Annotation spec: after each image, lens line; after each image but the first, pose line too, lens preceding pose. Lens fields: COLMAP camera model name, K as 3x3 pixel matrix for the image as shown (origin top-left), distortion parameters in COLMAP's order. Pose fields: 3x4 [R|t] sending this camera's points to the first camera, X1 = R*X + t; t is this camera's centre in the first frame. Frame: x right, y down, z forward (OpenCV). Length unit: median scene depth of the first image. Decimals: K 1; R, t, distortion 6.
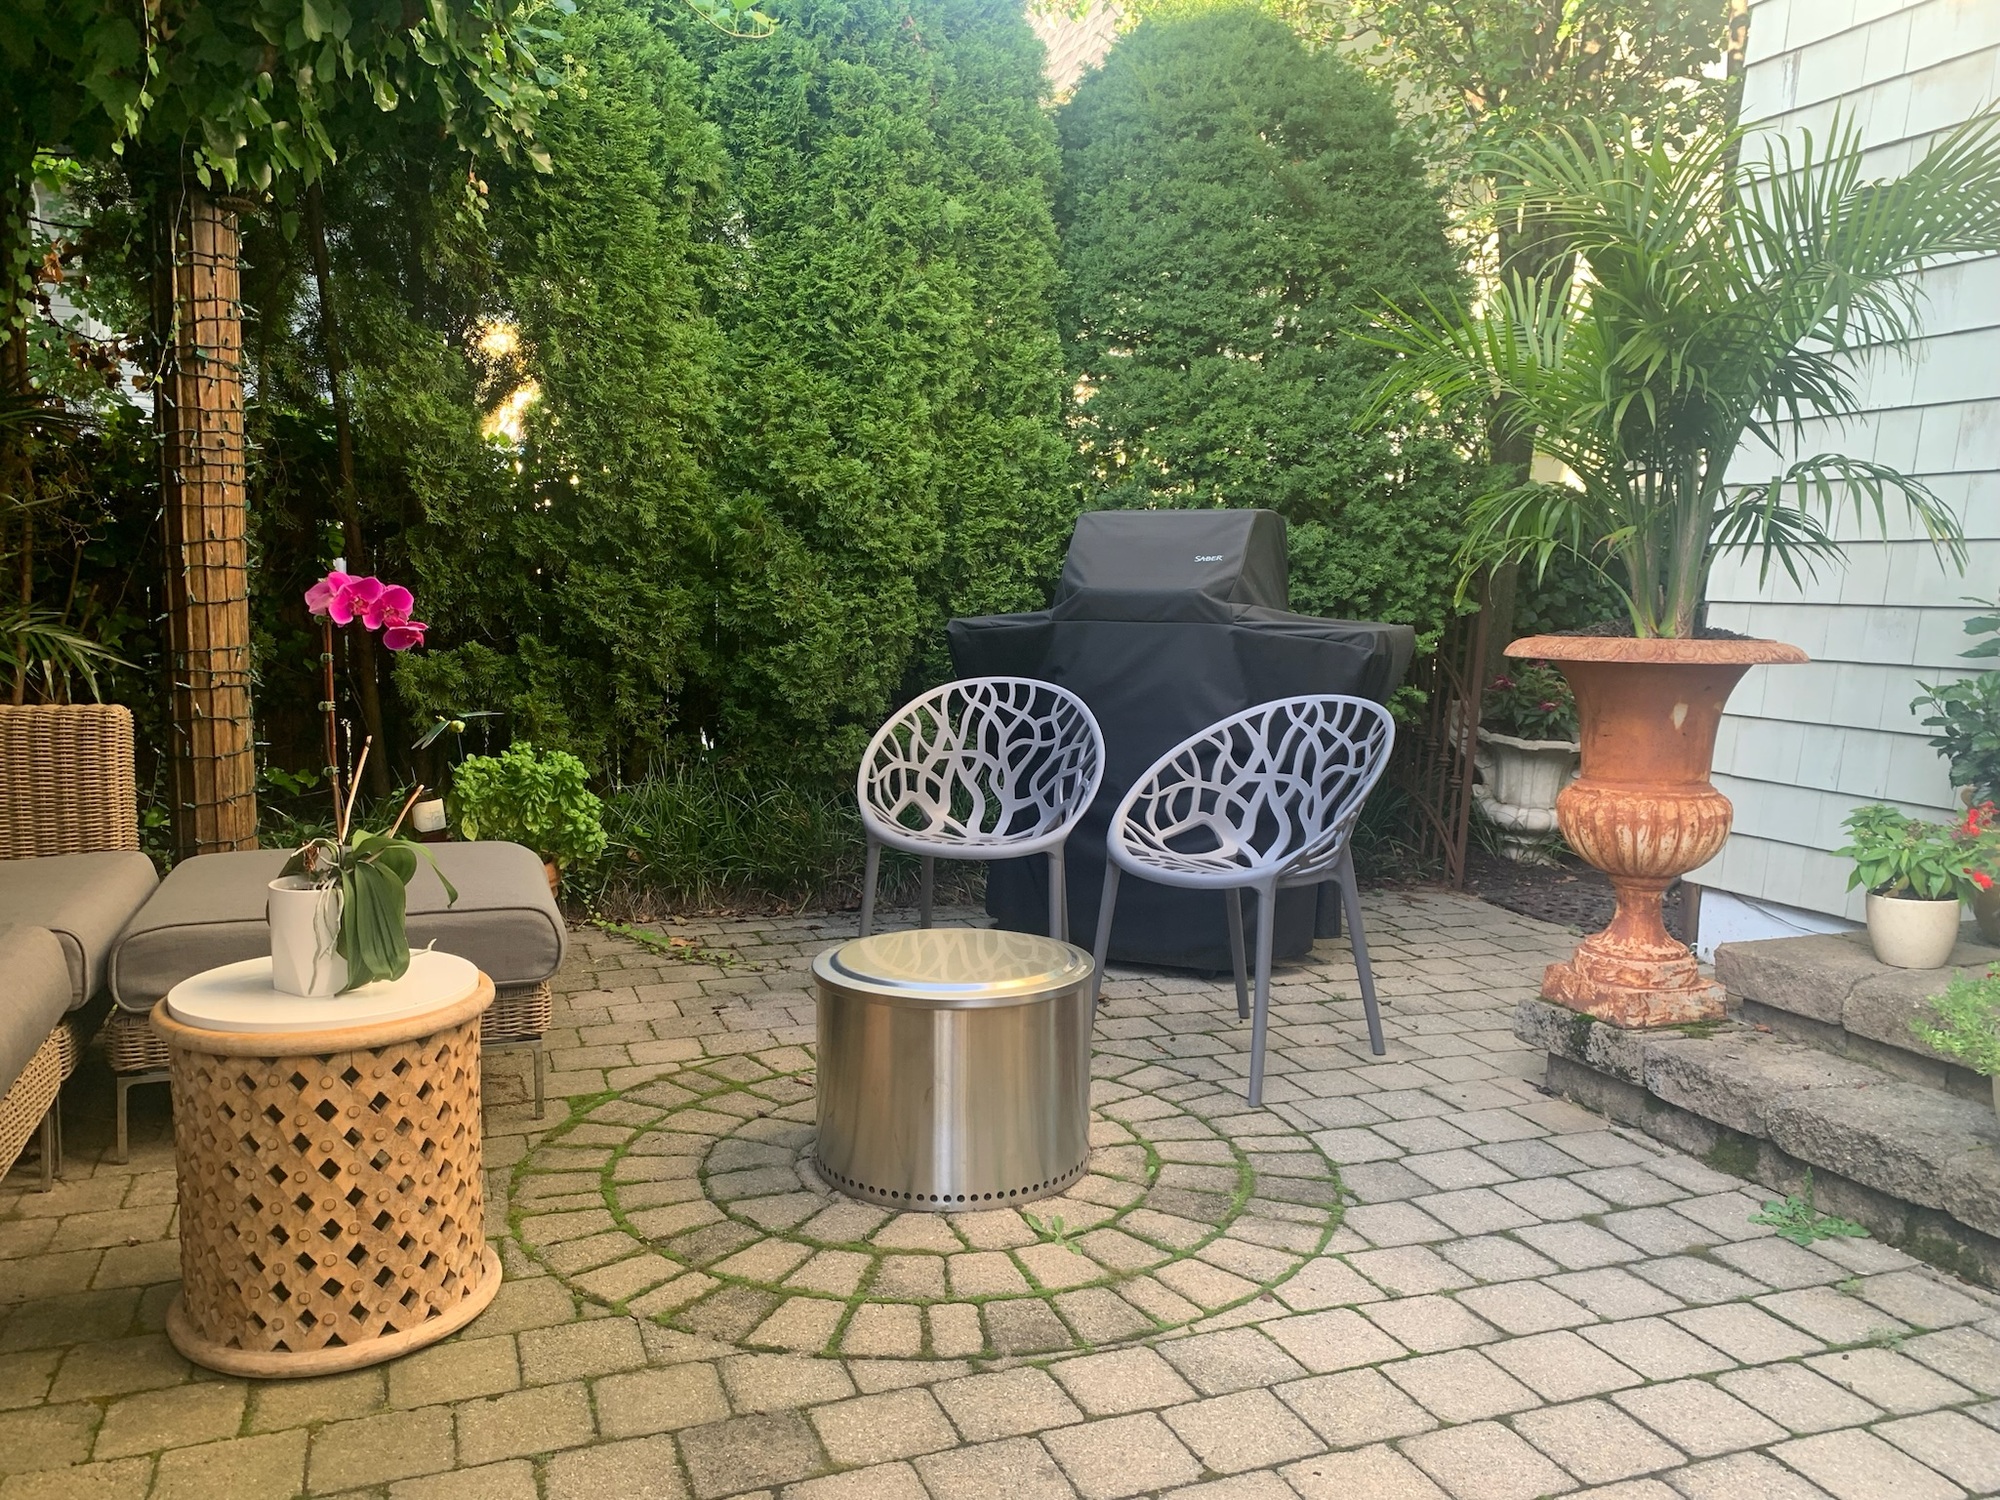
lens RADIAL K [[1503.0, 0, 1006.2], [0, 1503.0, 756.6], [0, 0, 1]] dist [-0.005208, 0.000815]
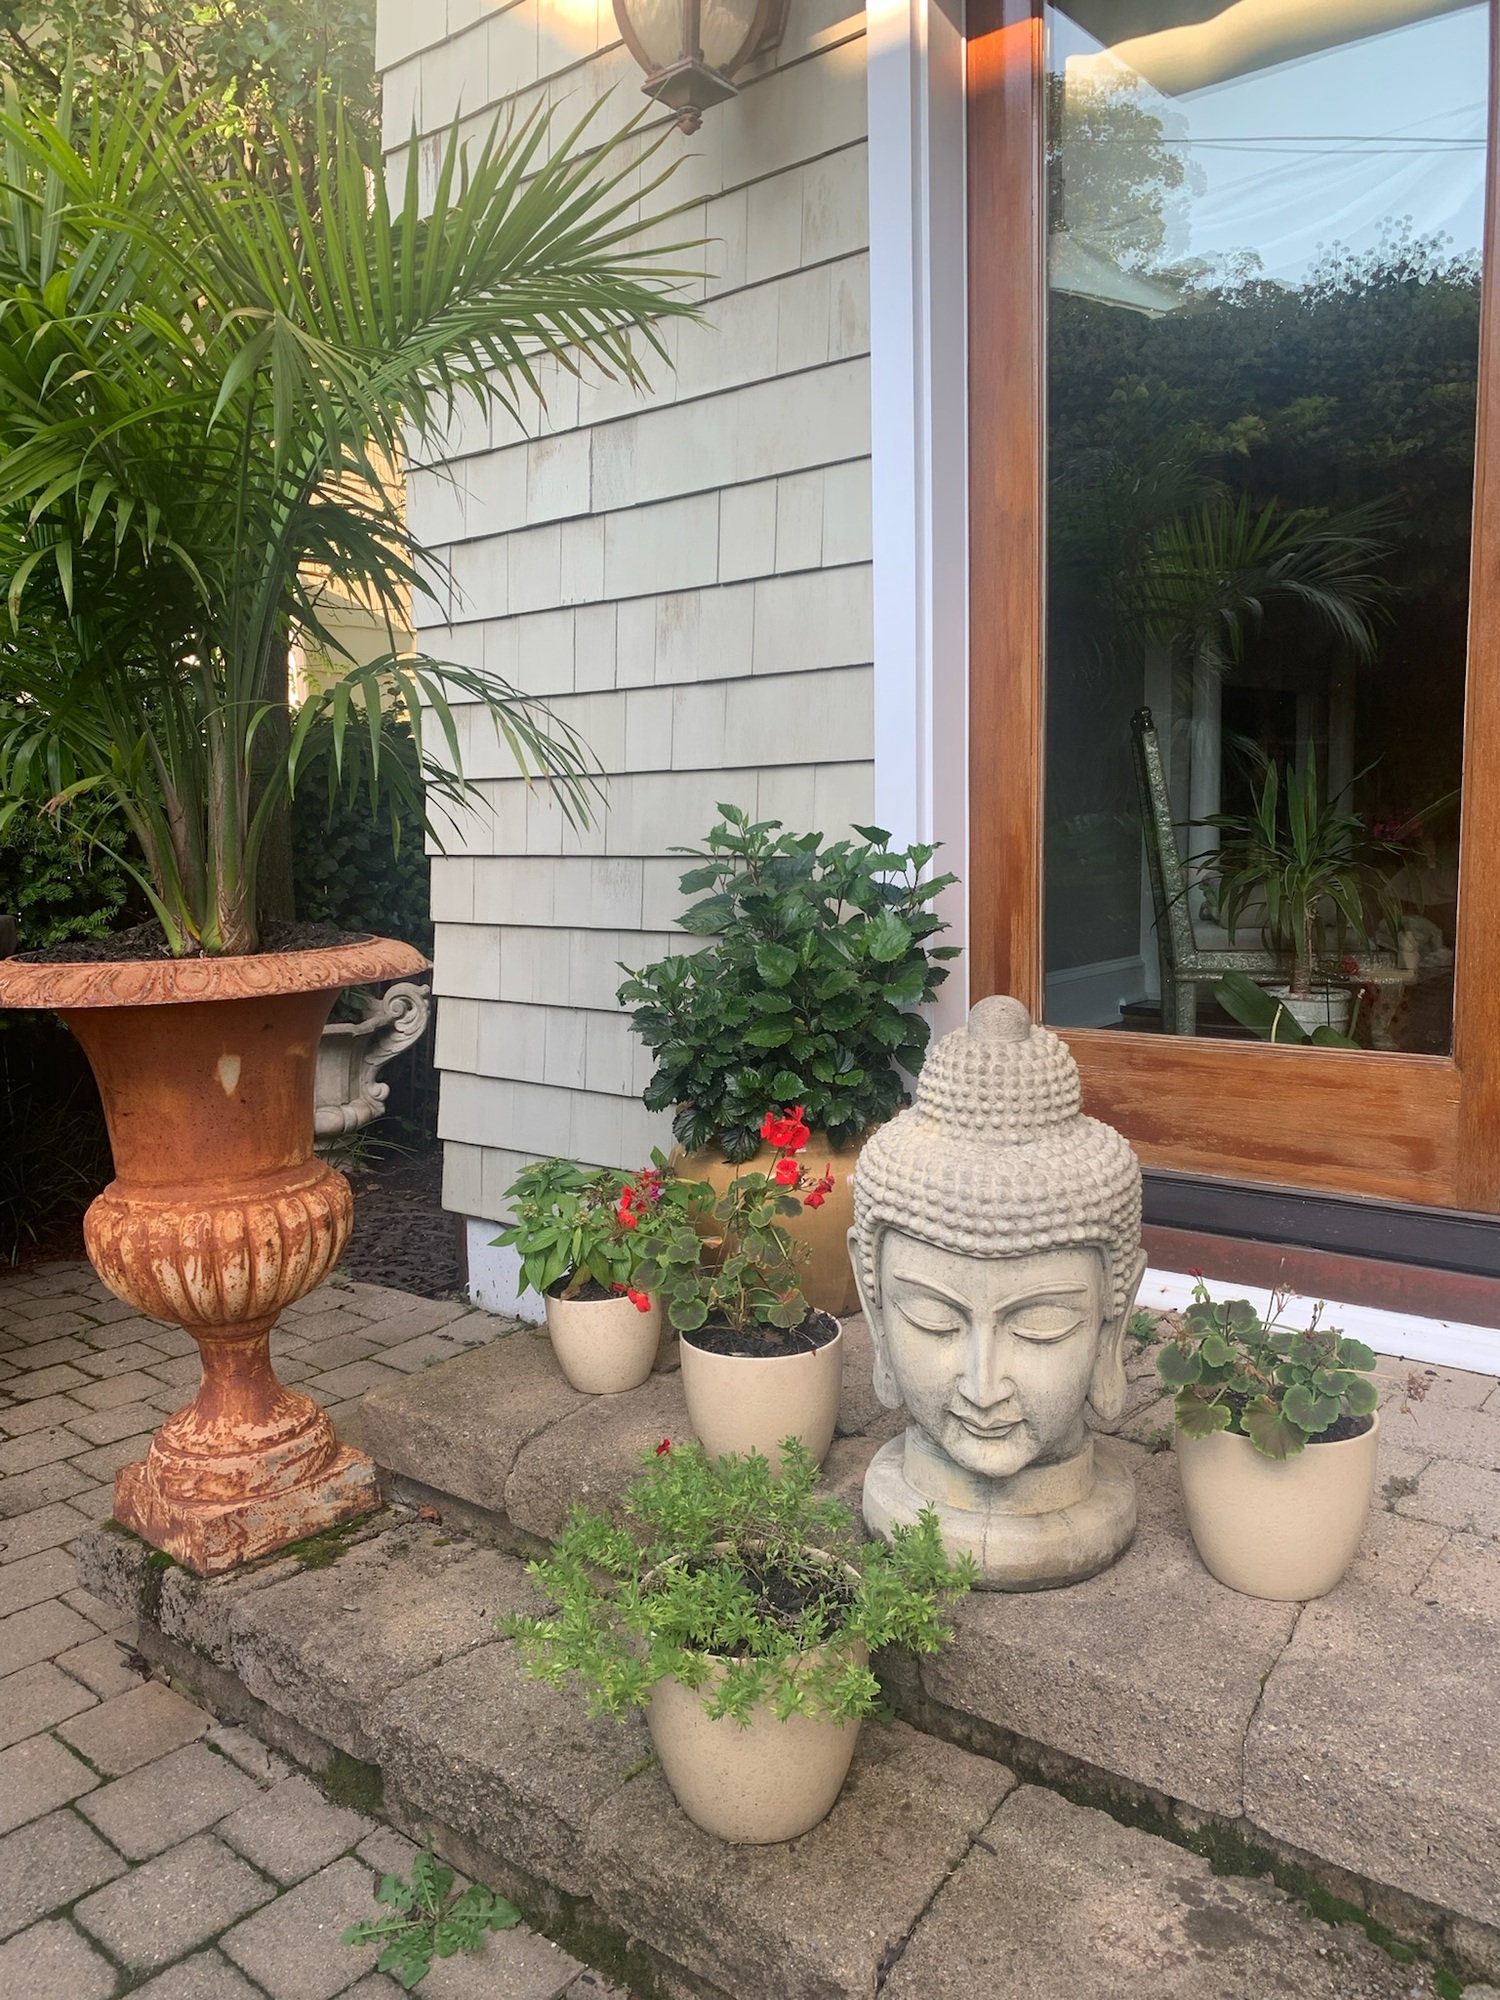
lens RADIAL K [[1503.0, 0, 750.0], [0, 1503.0, 1000.0], [0, 0, 1]] dist [-0.005208, 0.000815]
pose [[0.873876, -0.102805, 0.475154, 0.339279], [0.097274, 0.994596, 0.036292, -0.058651], [-0.476317, 0.014506, 0.879154, 0.341574]]
